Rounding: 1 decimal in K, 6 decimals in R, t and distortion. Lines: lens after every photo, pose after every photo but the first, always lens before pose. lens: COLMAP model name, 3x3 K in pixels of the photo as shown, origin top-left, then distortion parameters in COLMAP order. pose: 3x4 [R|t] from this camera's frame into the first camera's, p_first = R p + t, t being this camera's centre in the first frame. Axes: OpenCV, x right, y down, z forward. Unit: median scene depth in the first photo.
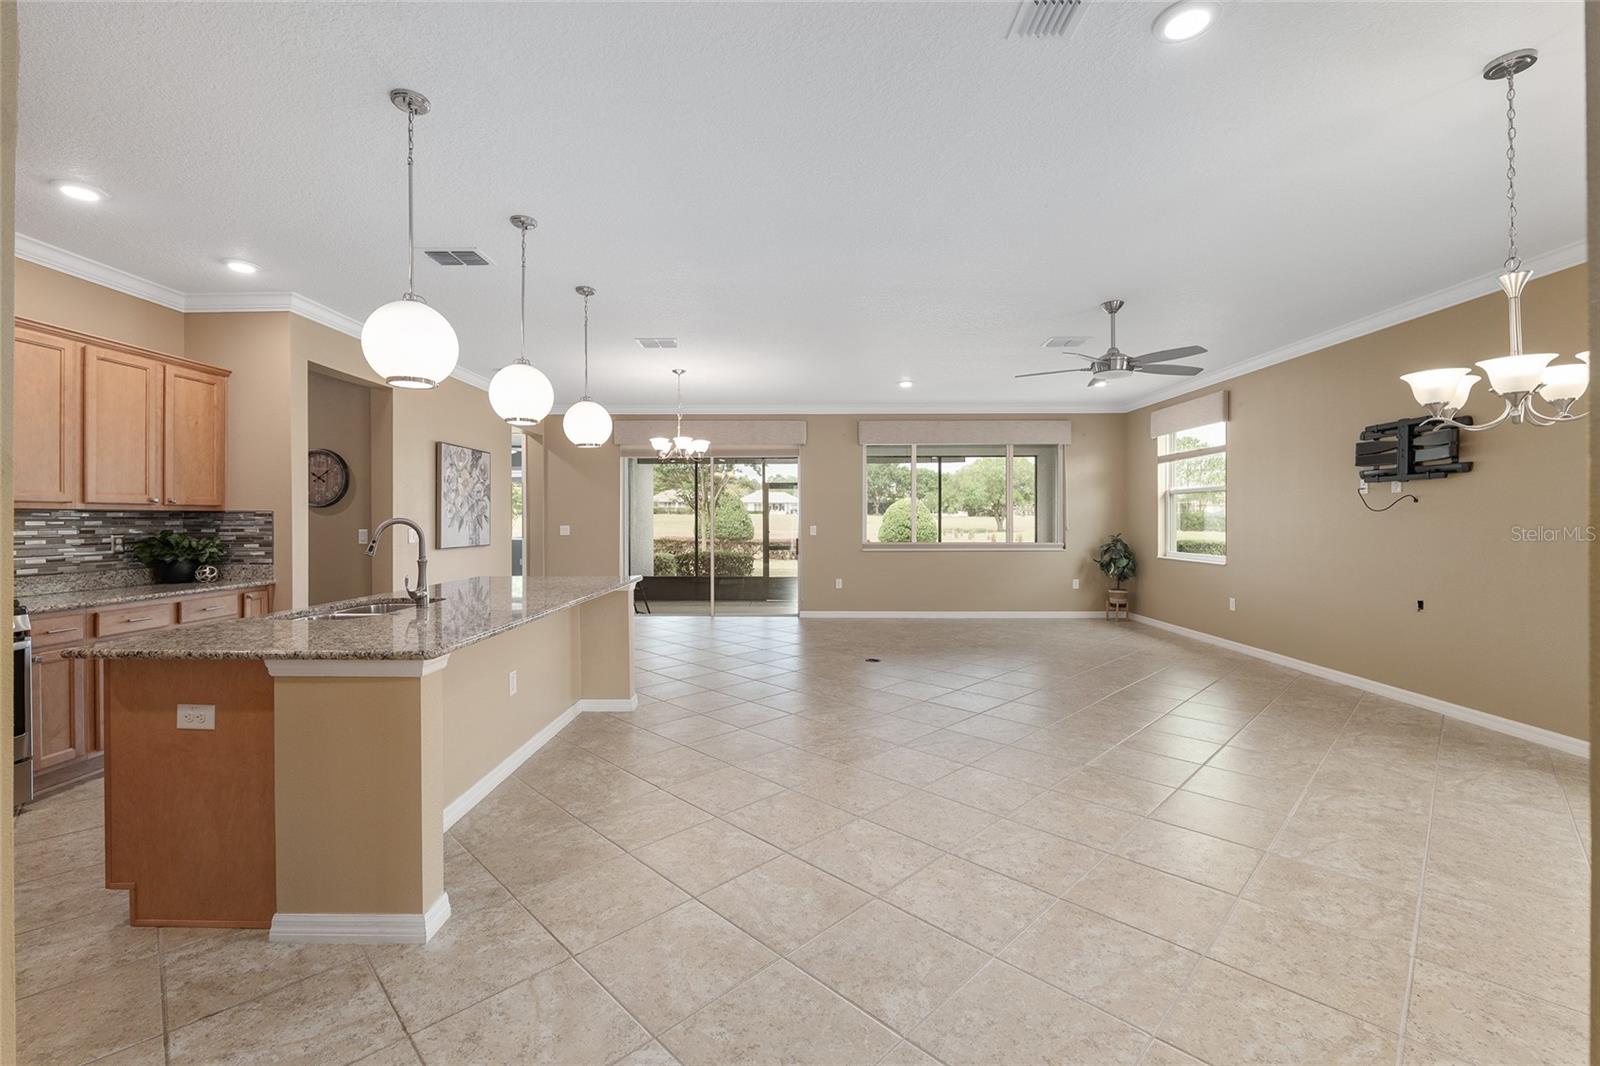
lens RADIAL K [[670.4, 0, 794.2], [0, 670.4, 522.1], [0, 0, 1]] dist [-0.009351, 0.000174]
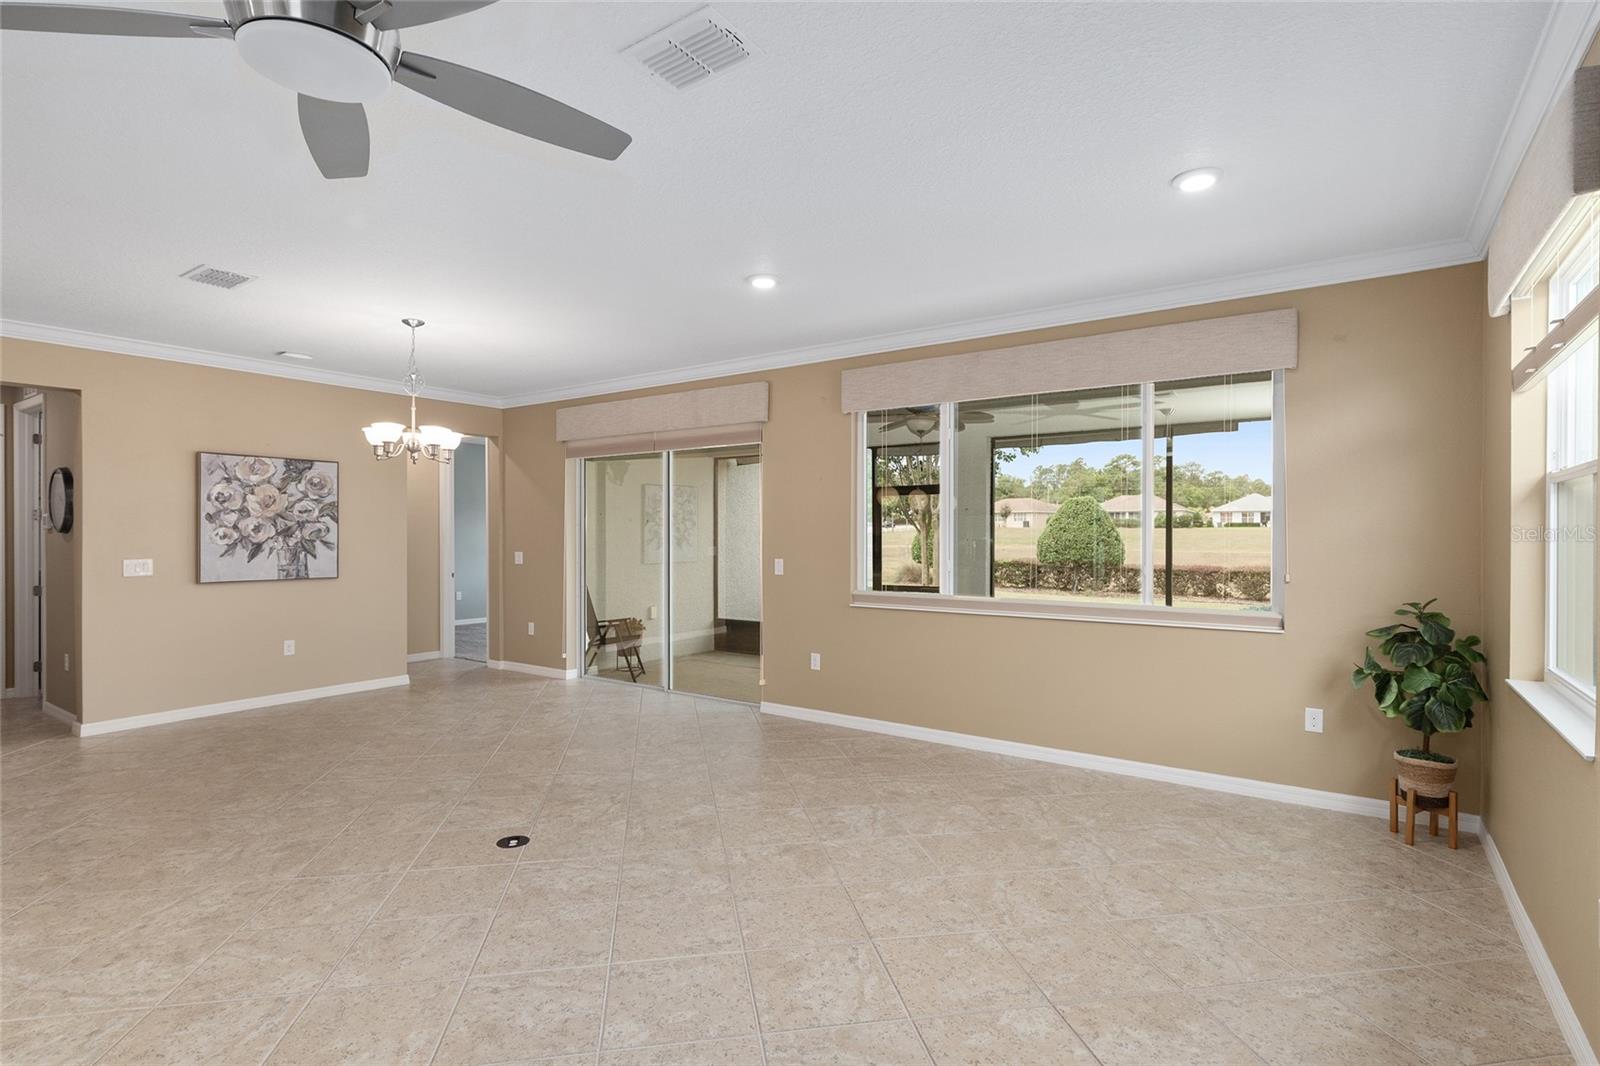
lens RADIAL K [[782.0, 0, 798.4], [0, 782.0, 534.9], [0, 0, 1]] dist [0.000339, -0.000169]
pose [[0.823745, 0.003204, -0.566951, 0.536641], [-0.004285, 0.999991, -0.000575, -0.018811], [0.566944, 0.002903, 0.823751, 0.554885]]
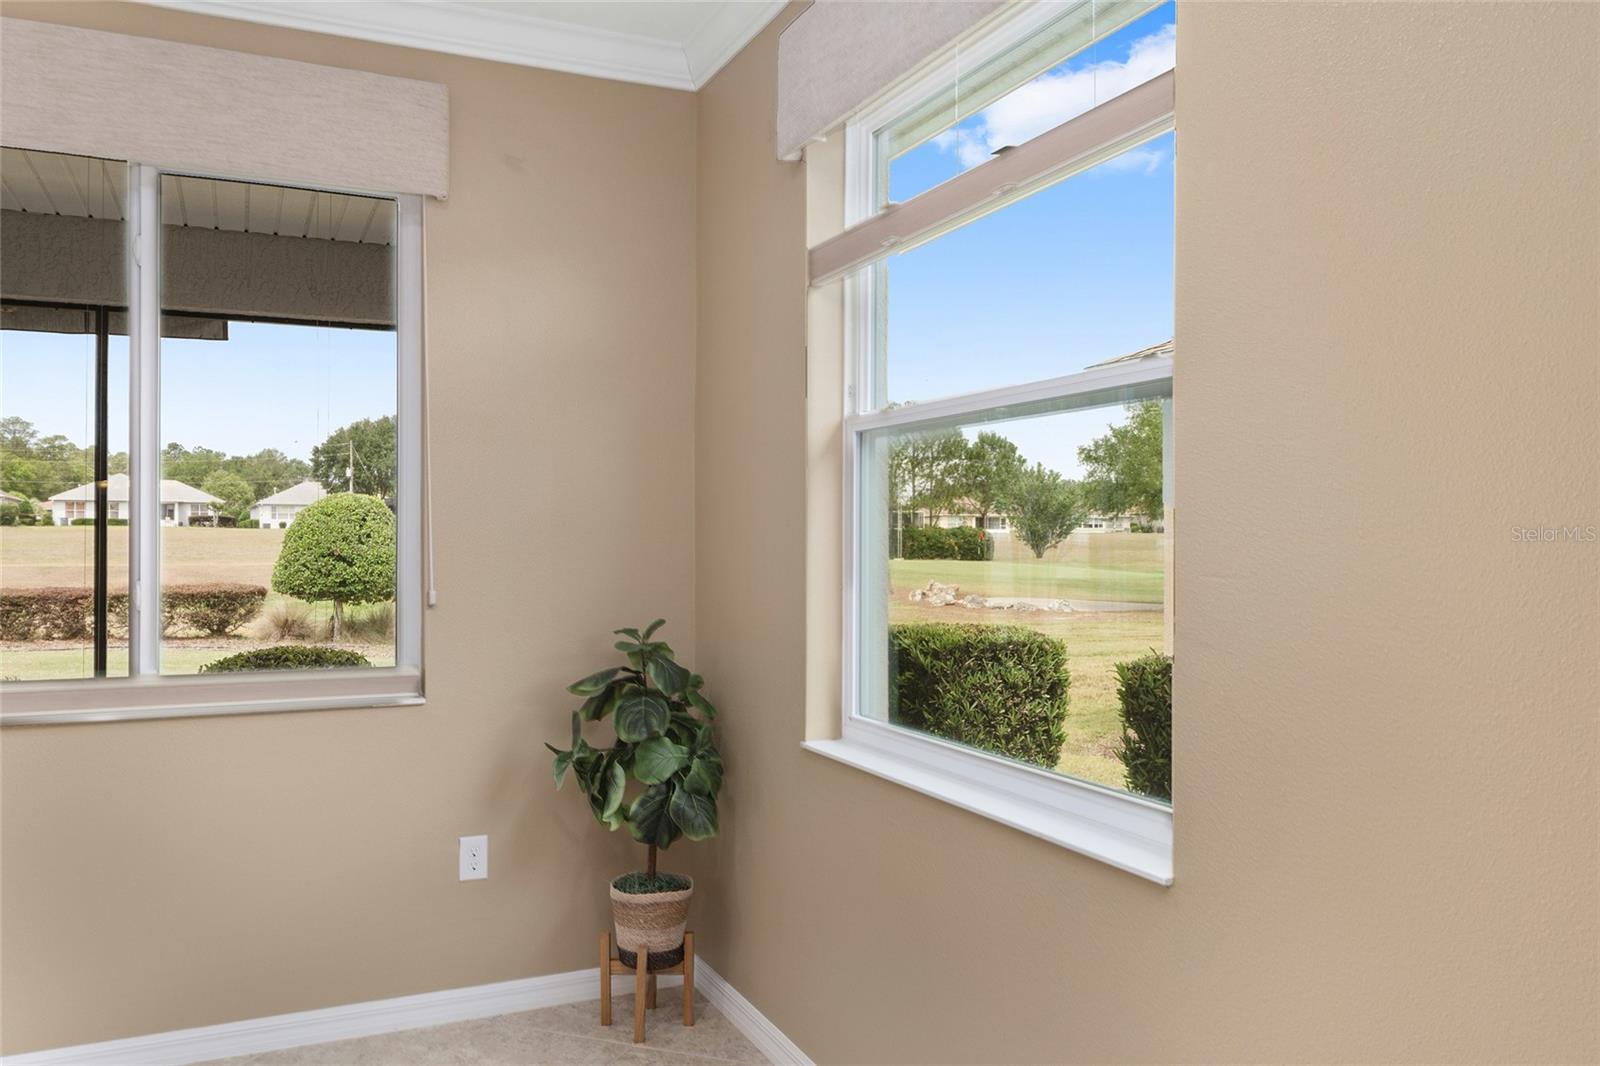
lens RADIAL K [[1216.5, 0, 800.0], [0, 1216.5, 533.0], [0, 0, 1]] dist [-0.004362, -0.001376]
pose [[0.904805, 0.004843, 0.425798, 0.434173], [-0.001358, 0.999963, -0.008487, -0.009666], [-0.425823, 0.007101, 0.904778, 0.751363]]
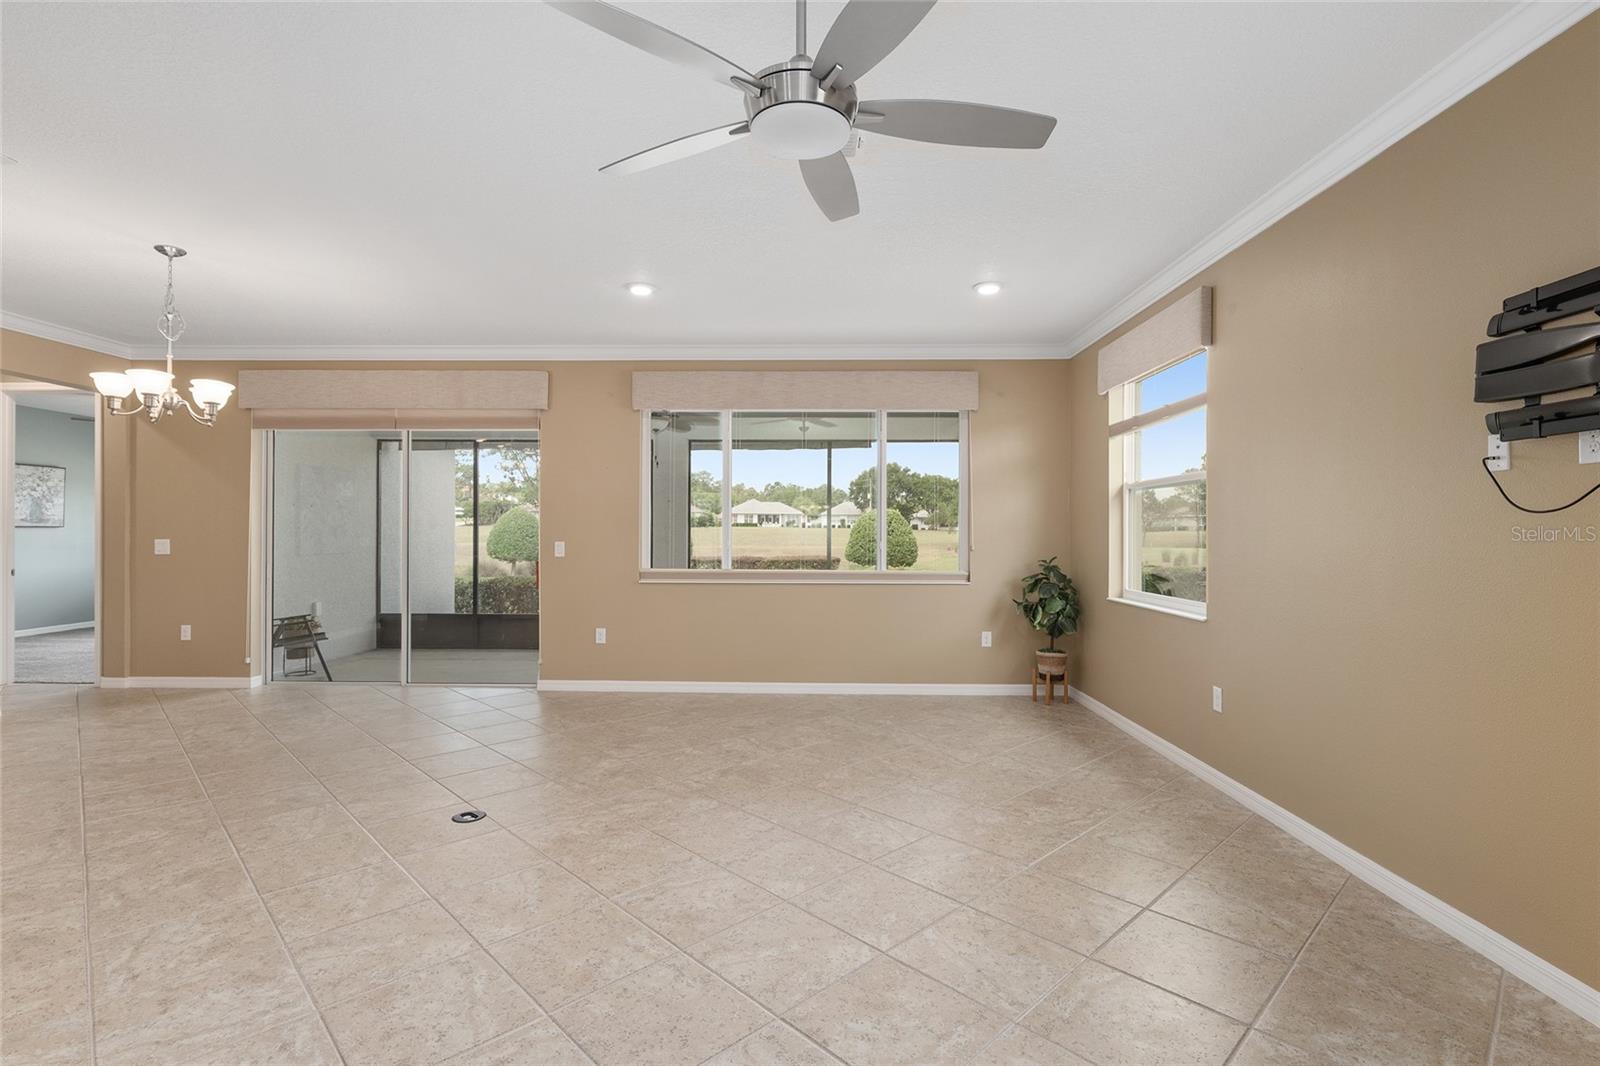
lens RADIAL K [[750.1, 0, 793.9], [0, 750.1, 530.6], [0, 0, 1]] dist [0.000430, -0.000314]
pose [[0.999940, 0.004899, -0.009772, 0.311942], [-0.004971, 0.999961, -0.007272, -0.000826], [0.009736, 0.007320, 0.999926, 0.388677]]
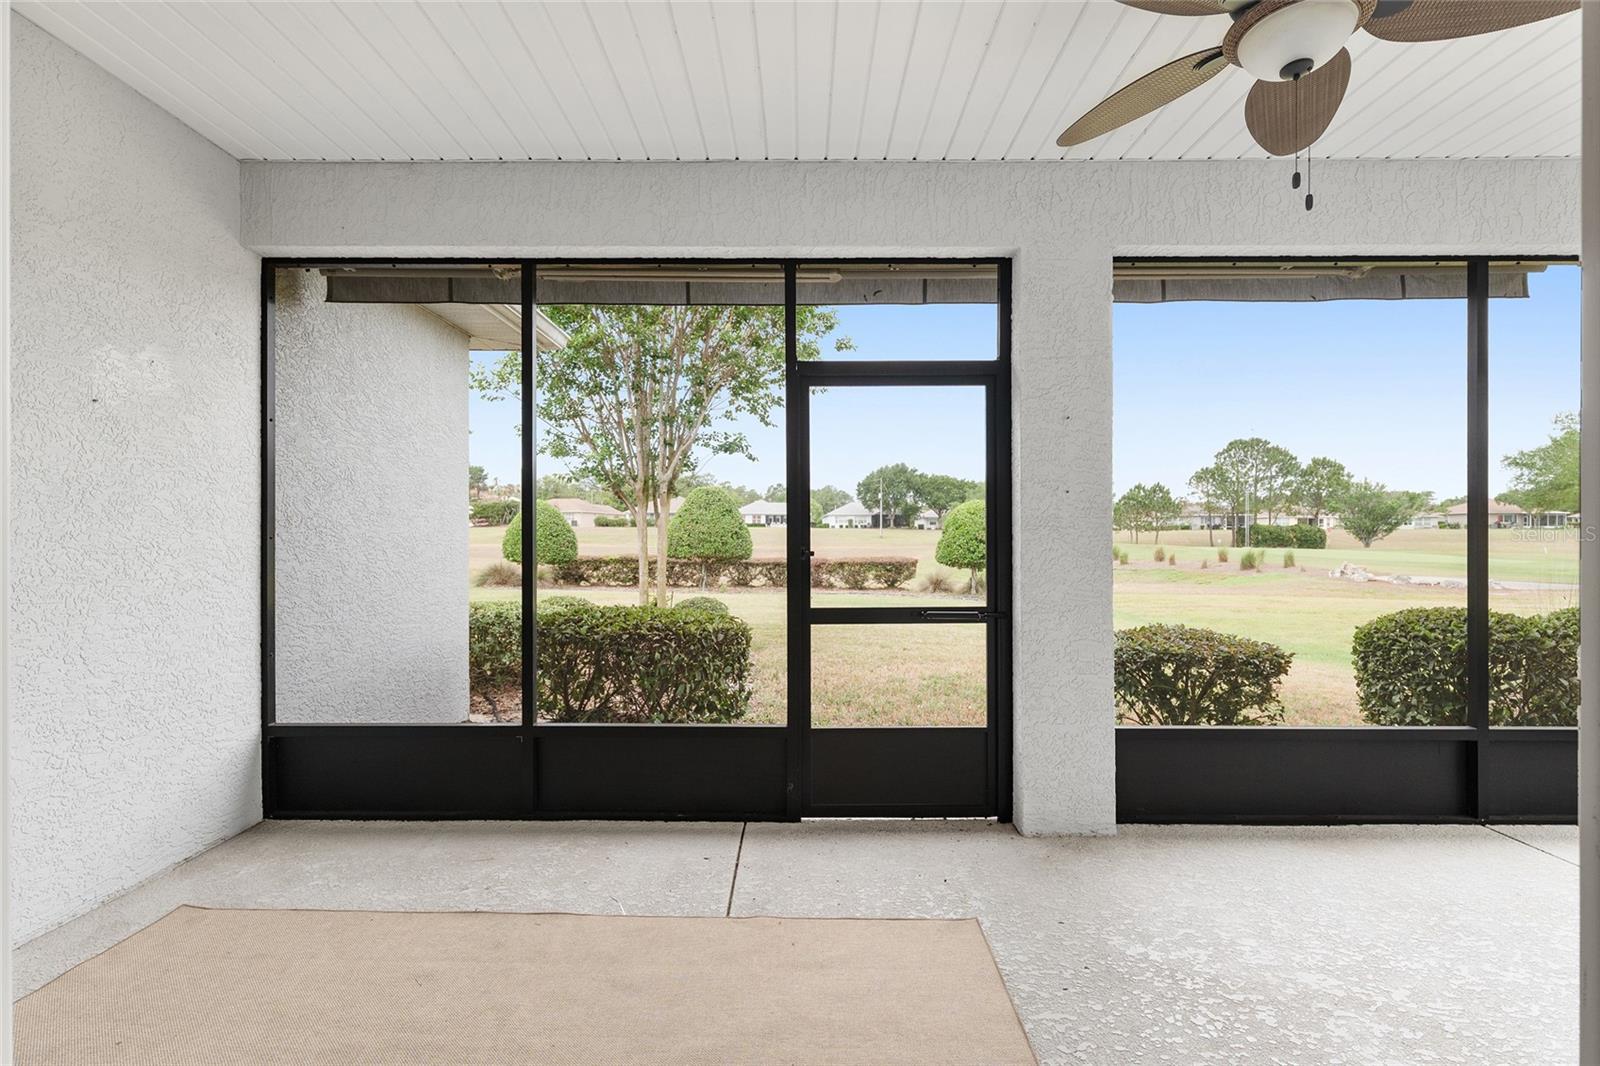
lens RADIAL K [[714.5, 0, 800.0], [0, 714.5, 533.0], [0, 0, 1]] dist [-0.000701, -0.000186]
pose [[0.999973, 0.002437, 0.006923, -0.072693], [-0.002402, 0.999984, -0.005134, 0.012893], [-0.006935, 0.005117, 0.999963, 1.202774]]
